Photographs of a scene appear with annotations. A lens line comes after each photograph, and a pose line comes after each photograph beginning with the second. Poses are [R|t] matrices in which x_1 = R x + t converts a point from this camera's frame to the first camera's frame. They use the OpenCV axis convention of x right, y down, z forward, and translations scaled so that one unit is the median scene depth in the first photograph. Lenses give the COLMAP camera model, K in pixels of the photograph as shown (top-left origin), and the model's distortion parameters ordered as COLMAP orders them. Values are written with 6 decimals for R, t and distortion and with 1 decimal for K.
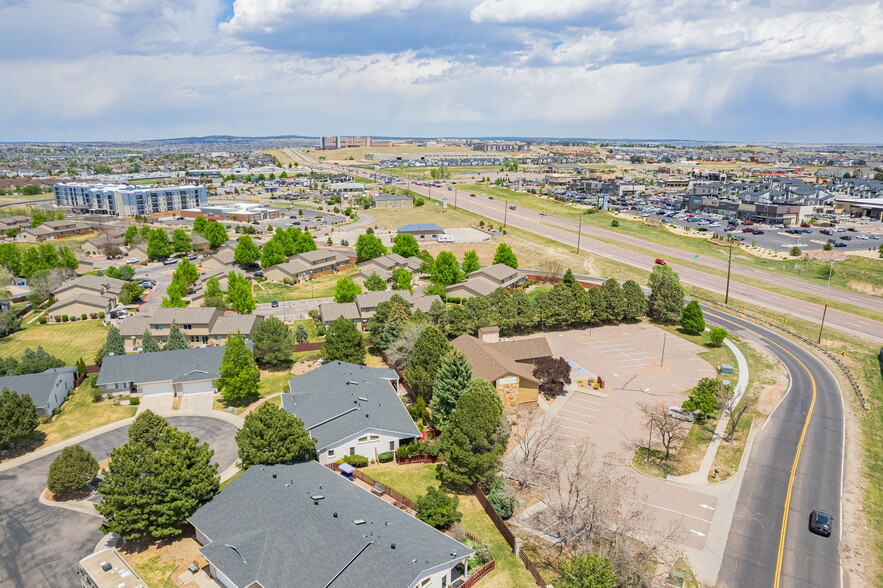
lens RADIAL K [[584.2, 0, 441.5], [0, 584.2, 294.0], [0, 0, 1]] dist [-0.080693, 0.093192]
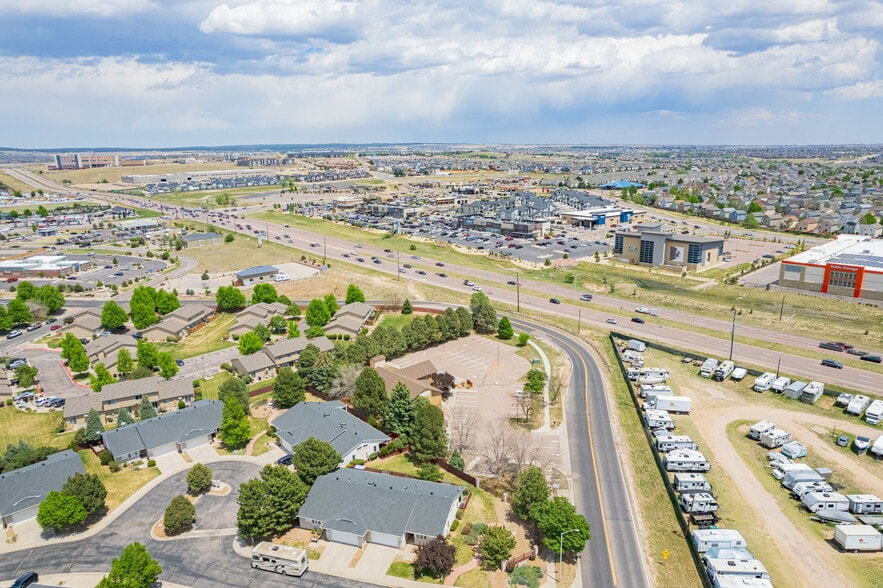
lens RADIAL K [[565.7, 0, 441.5], [0, 565.7, 294.0], [0, 0, 1]] dist [-0.077214, 0.086932]
pose [[0.915395, -0.121029, 0.383932, -0.134663], [0.121236, 0.992339, 0.023762, -0.050699], [-0.383867, 0.024795, 0.923056, -0.145813]]
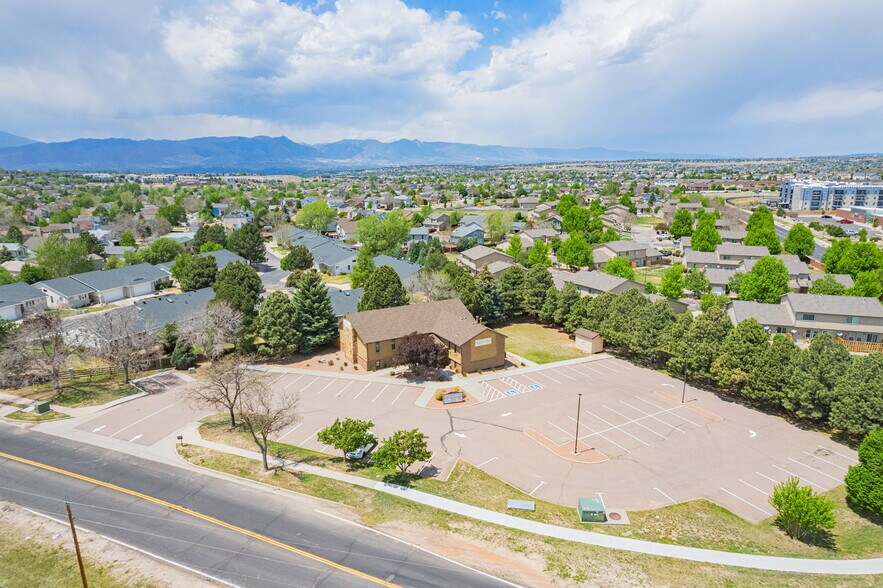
lens RADIAL K [[565.7, 0, 441.5], [0, 565.7, 294.0], [0, 0, 1]] dist [-0.077214, 0.086932]
pose [[0.212351, 0.223876, -0.951203, 0.353769], [-0.232488, 0.957027, 0.173345, -0.034610], [0.949134, 0.184334, 0.255274, 0.304067]]
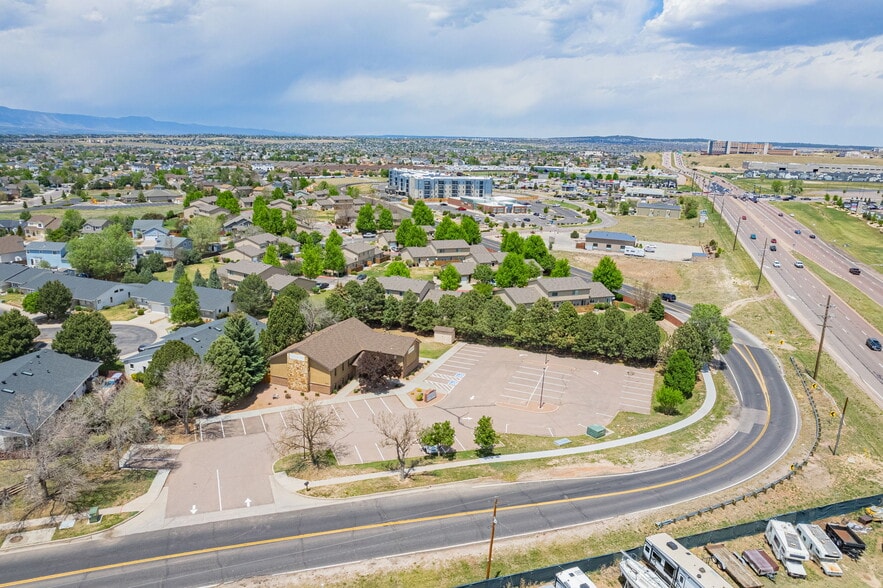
lens RADIAL K [[599.7, 0, 439.7], [0, 599.7, 305.9], [0, 0, 1]] dist [-0.065144, 0.069924]
pose [[0.795142, 0.187666, -0.576655, 0.314153], [-0.182198, 0.980908, 0.067996, -0.021311], [0.578406, 0.050999, 0.814153, 0.088861]]
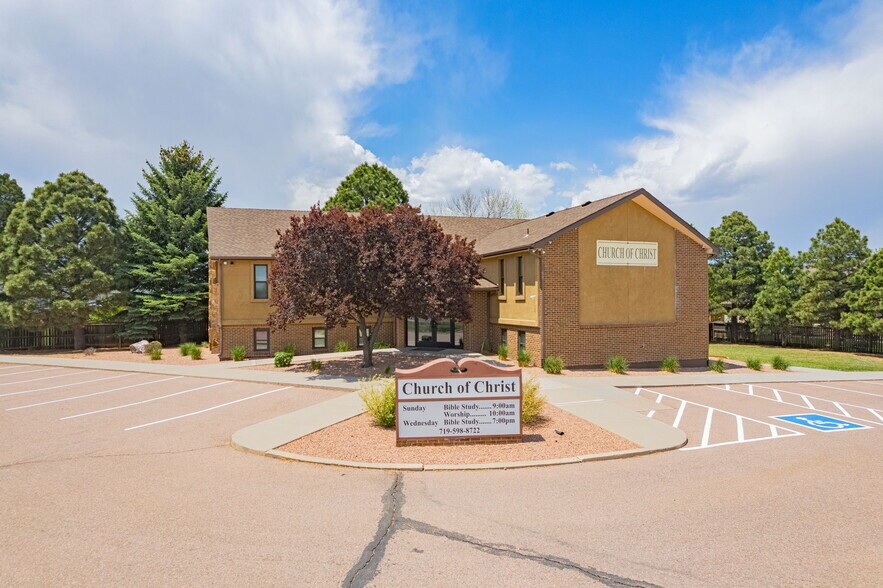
lens RADIAL K [[583.4, 0, 441.4], [0, 583.4, 266.8], [0, 0, 1]] dist [-0.087313, 0.103806]
pose [[0.015744, -0.032006, -0.999364, 0.153796], [-0.232437, 0.971989, -0.034791, 0.049446], [0.972484, 0.232837, 0.007864, 0.383029]]
